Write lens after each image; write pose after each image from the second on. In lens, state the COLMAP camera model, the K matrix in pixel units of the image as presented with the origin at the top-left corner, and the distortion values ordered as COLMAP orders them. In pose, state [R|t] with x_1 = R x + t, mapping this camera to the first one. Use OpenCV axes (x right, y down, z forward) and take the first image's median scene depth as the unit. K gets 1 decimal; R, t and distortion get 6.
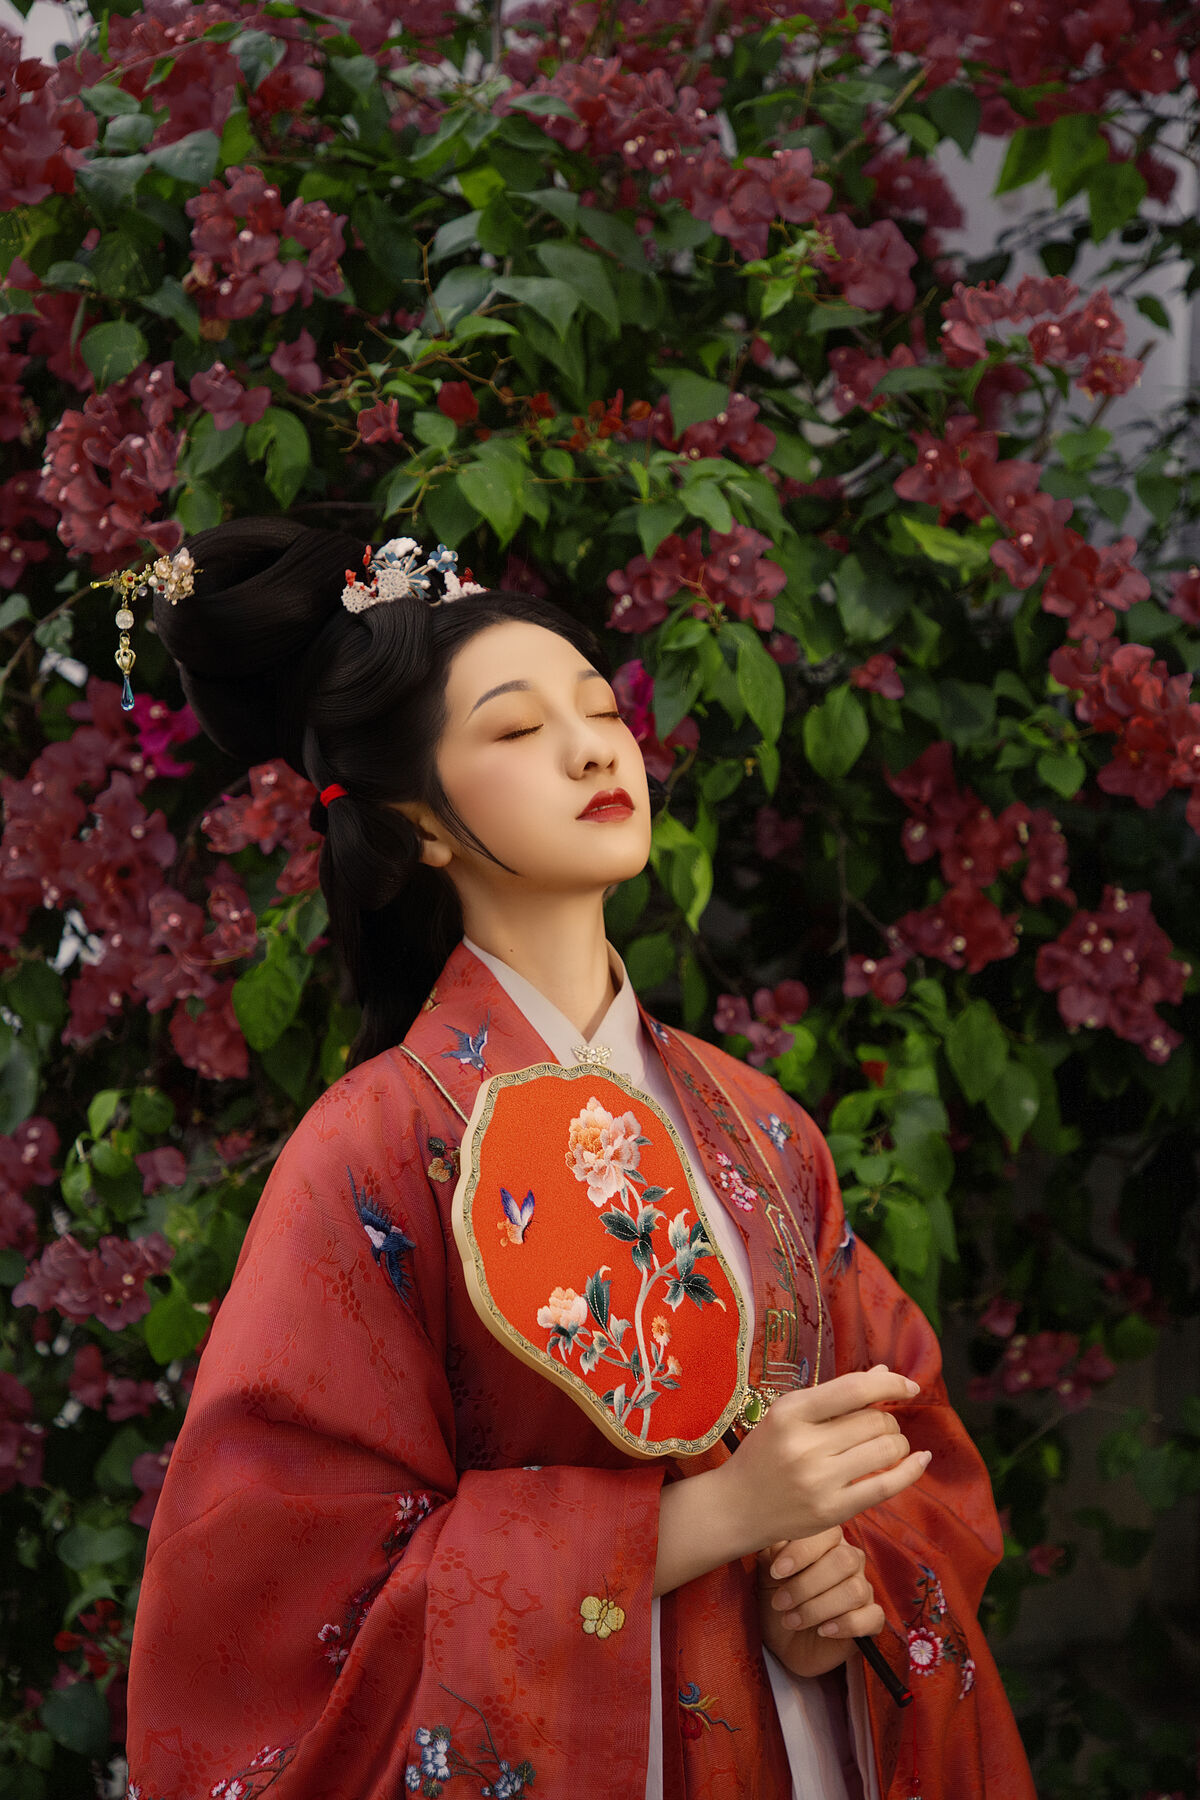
lens RADIAL K [[3536.2, 0, 709.7], [0, 3536.2, 862.0], [0, 0, 1]] dist [0.395089, 0.000000]
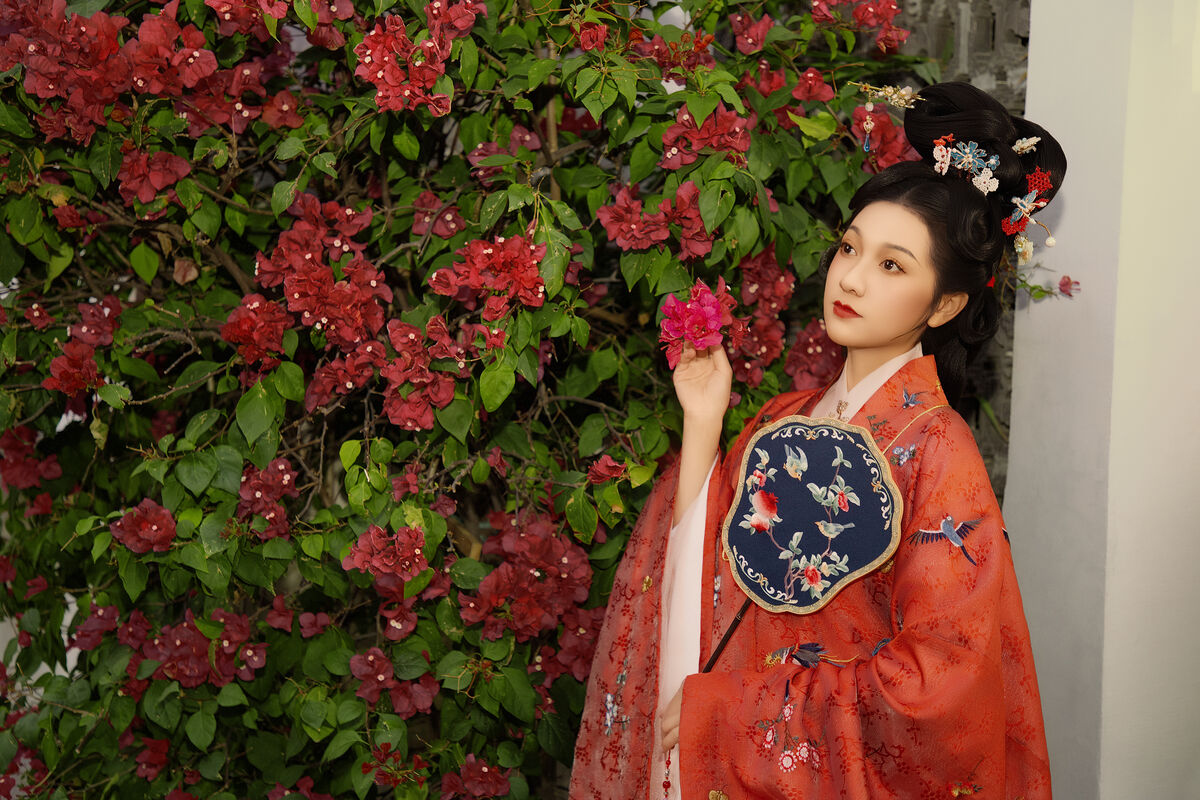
lens RADIAL K [[1836.9, 0, 623.9], [0, 1836.9, 360.4], [0, 0, 1]] dist [0.211386, 0.000000]
pose [[0.935870, -0.007256, 0.352272, -0.358569], [0.000403, 0.999809, 0.019522, 0.010861], [-0.352347, -0.018128, 0.935694, 0.161209]]
